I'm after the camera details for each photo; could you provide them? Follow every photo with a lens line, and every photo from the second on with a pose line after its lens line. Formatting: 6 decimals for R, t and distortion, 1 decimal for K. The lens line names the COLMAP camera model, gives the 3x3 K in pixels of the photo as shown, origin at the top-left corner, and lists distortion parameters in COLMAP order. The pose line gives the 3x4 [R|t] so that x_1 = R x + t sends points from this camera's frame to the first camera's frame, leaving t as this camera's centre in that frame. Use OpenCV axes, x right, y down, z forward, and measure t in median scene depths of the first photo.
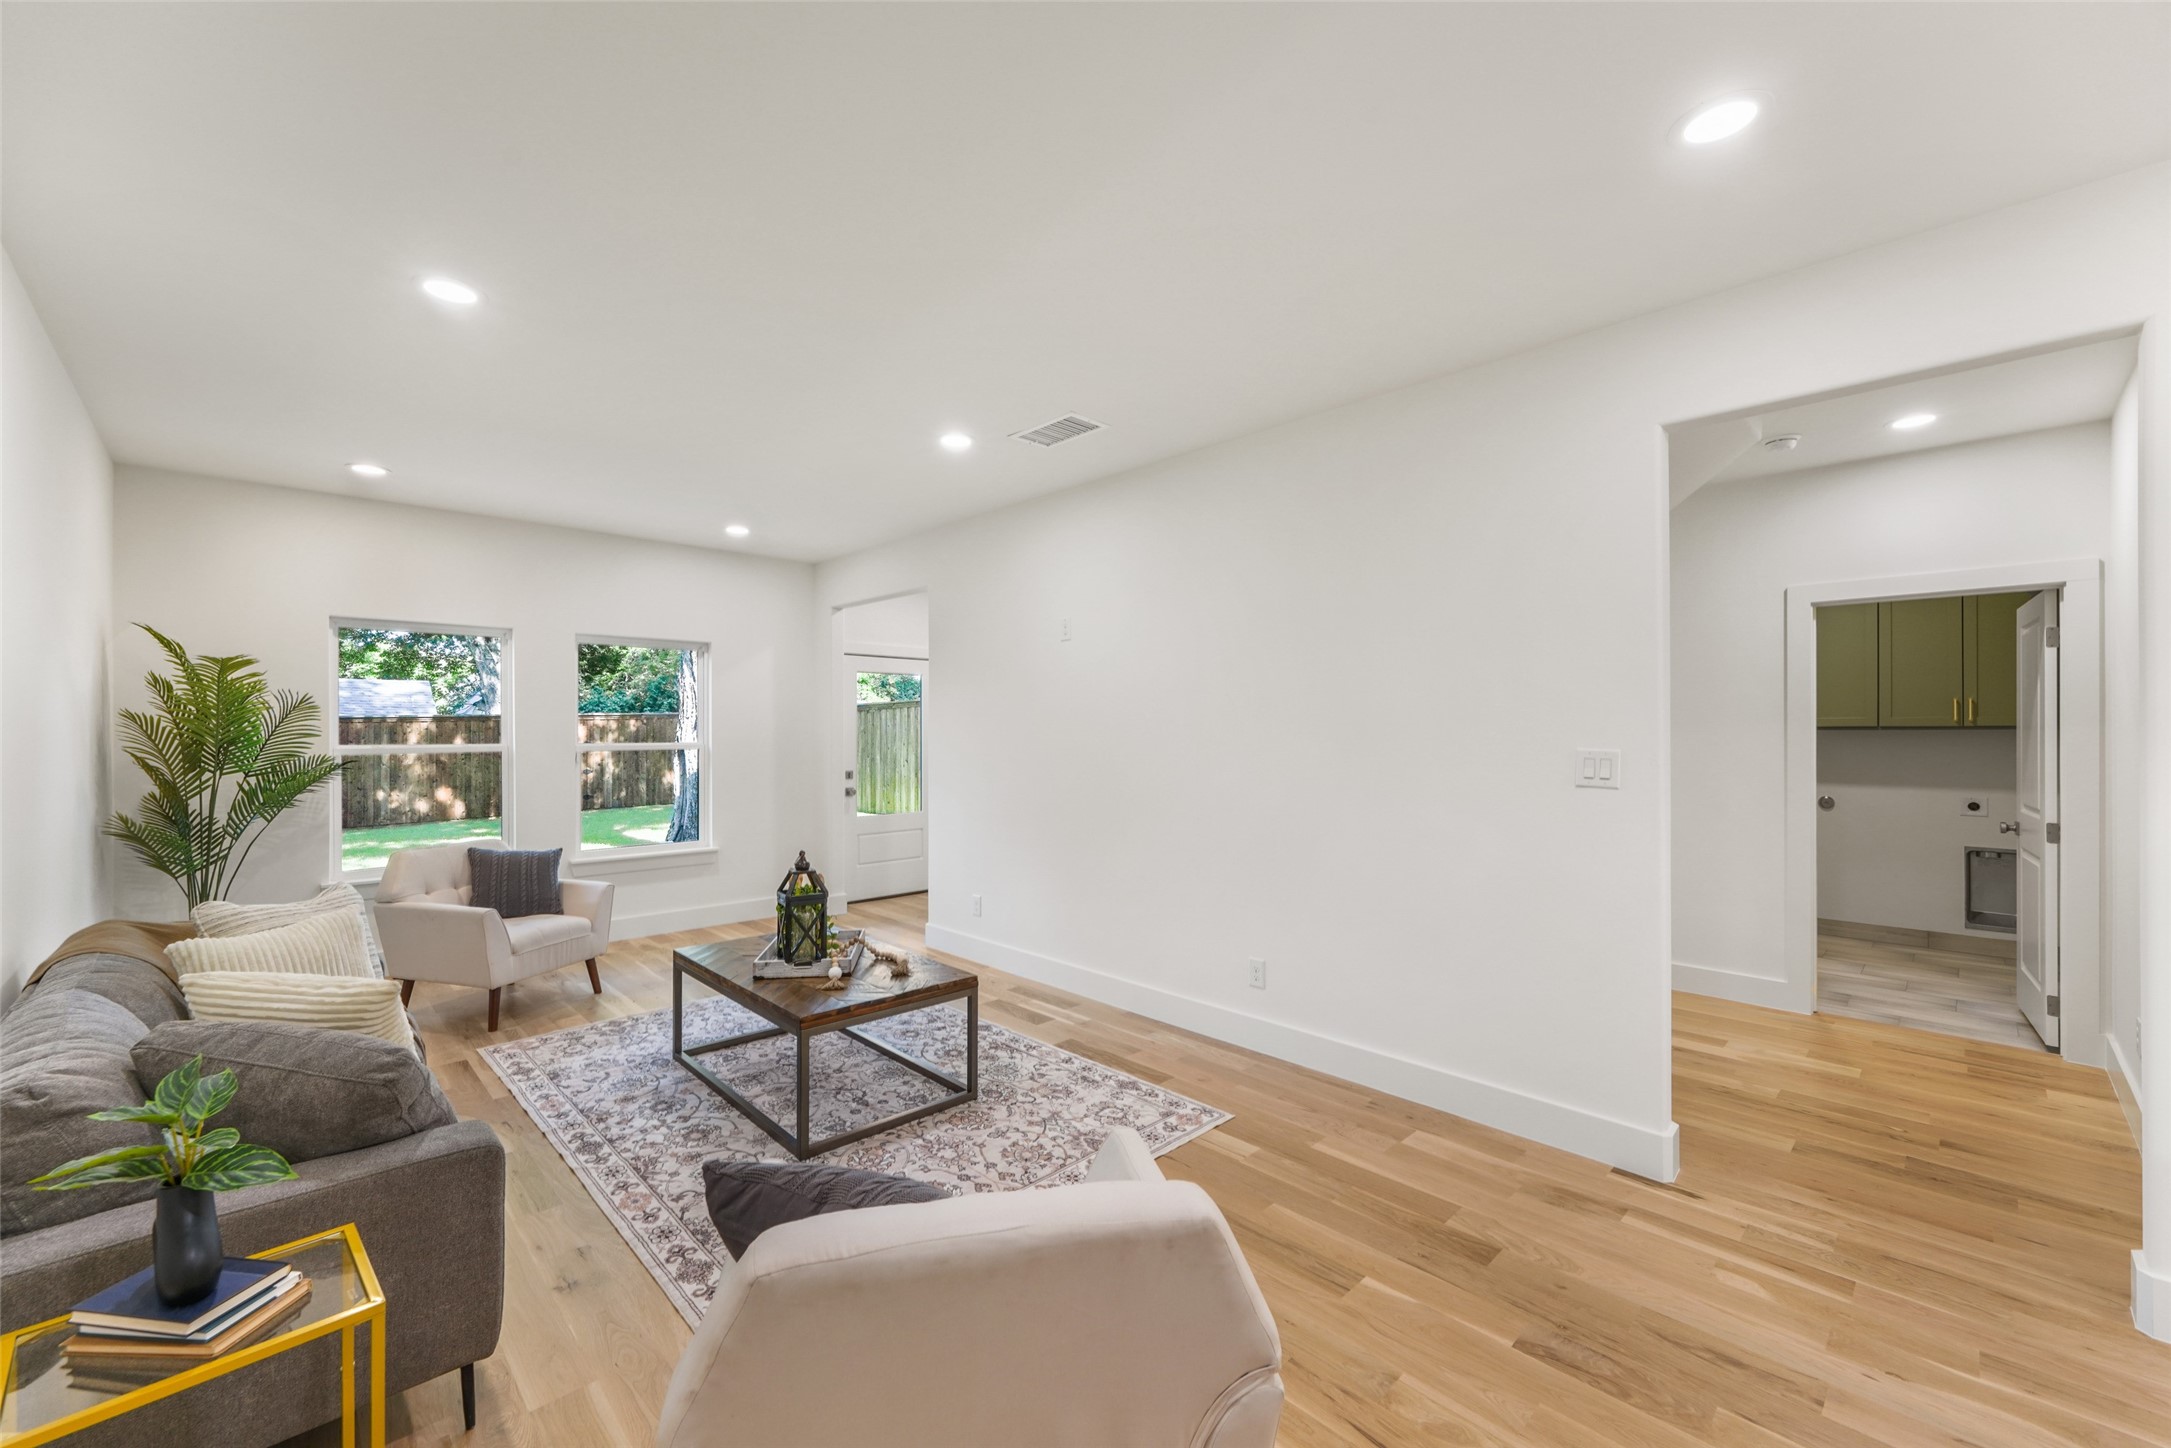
lens RADIAL K [[858.3, 0, 1069.5], [0, 858.3, 731.0], [0, 0, 1]] dist [0.001885, -0.000527]
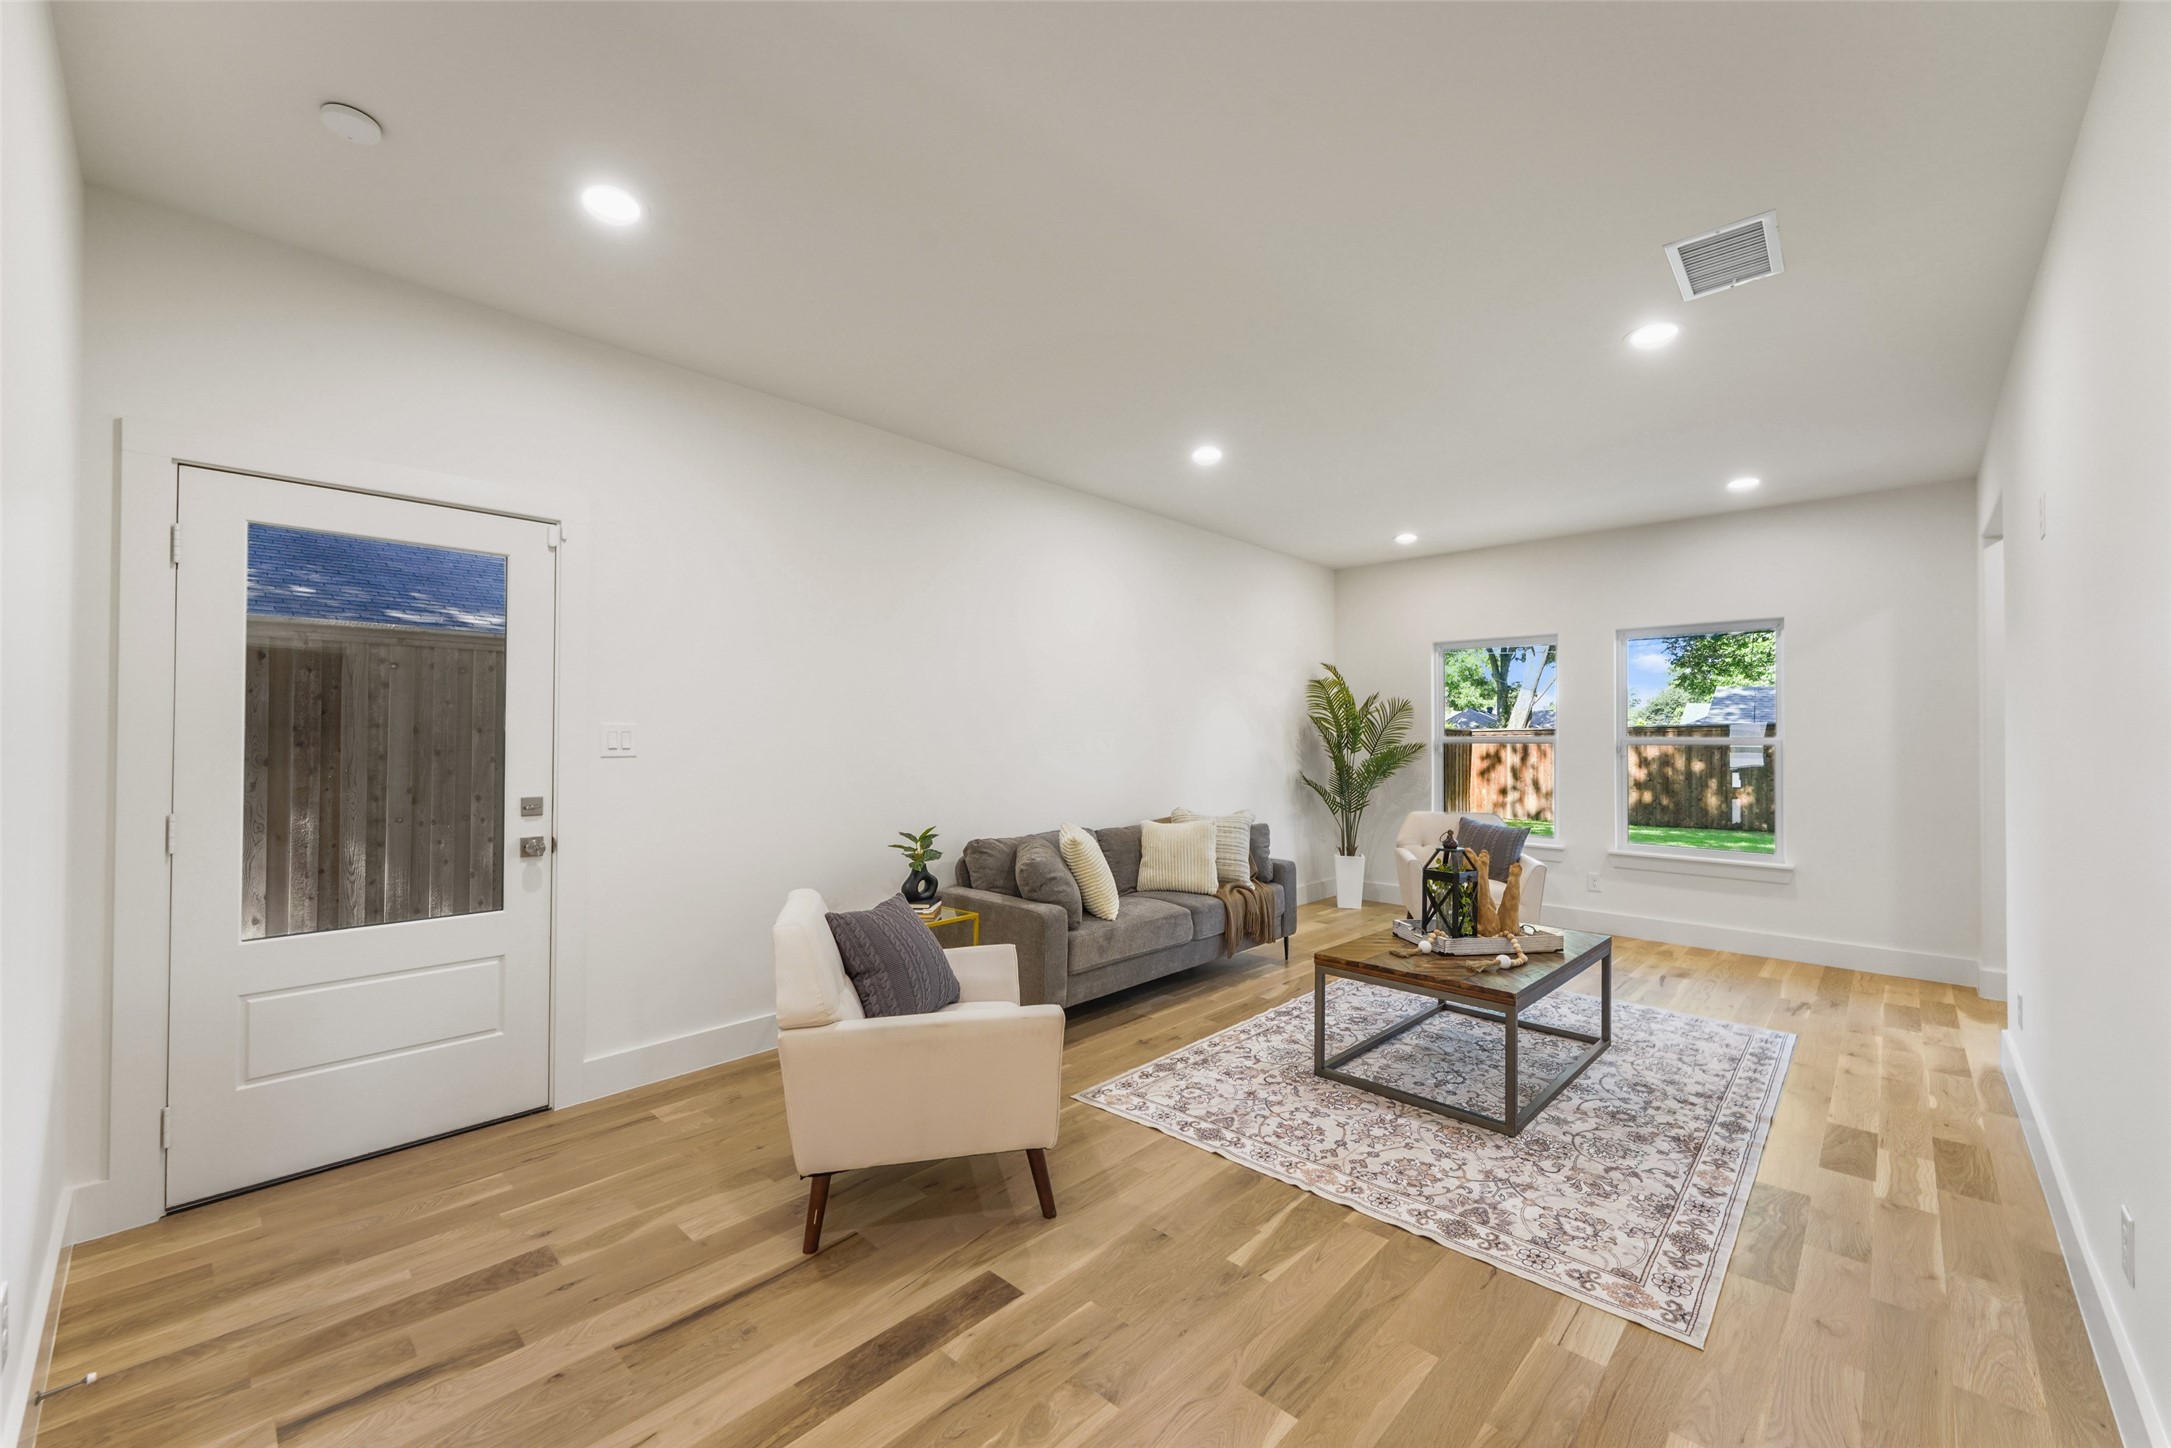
lens RADIAL K [[858.3, 0, 1069.5], [0, 858.3, 731.0], [0, 0, 1]] dist [0.001885, -0.000527]
pose [[0.039901, -0.008871, -0.999164, 0.699488], [-0.005721, 0.999942, -0.009106, 0.033376], [0.999187, 0.006080, 0.039848, 0.500795]]
